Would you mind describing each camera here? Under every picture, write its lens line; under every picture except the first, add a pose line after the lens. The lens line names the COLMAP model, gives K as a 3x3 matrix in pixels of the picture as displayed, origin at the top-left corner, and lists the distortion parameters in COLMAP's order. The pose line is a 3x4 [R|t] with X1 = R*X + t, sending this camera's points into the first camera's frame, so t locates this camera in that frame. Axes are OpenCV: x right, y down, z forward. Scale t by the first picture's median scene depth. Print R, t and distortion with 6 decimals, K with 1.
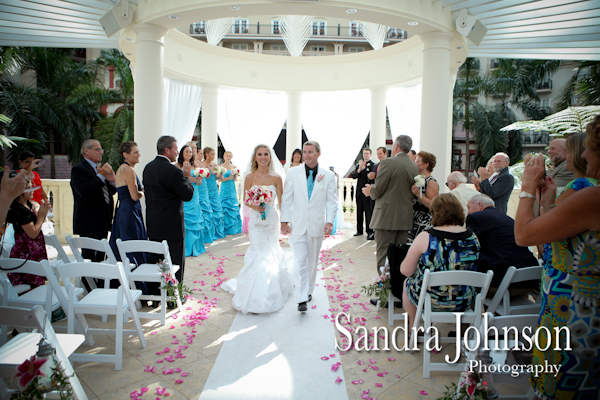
lens RADIAL K [[411.7, 0, 300.3], [0, 411.7, 192.8], [0, 0, 1]] dist [-0.051561, 0.004754]
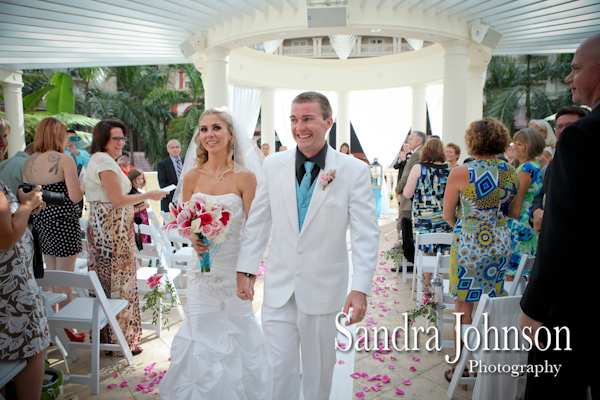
lens RADIAL K [[411.7, 0, 300.3], [0, 411.7, 192.8], [0, 0, 1]] dist [-0.051561, 0.004754]
pose [[0.988468, -0.005475, -0.151332, 0.040484], [0.008099, 0.999827, 0.016733, 0.009447], [0.151214, -0.017766, 0.988341, -0.123492]]
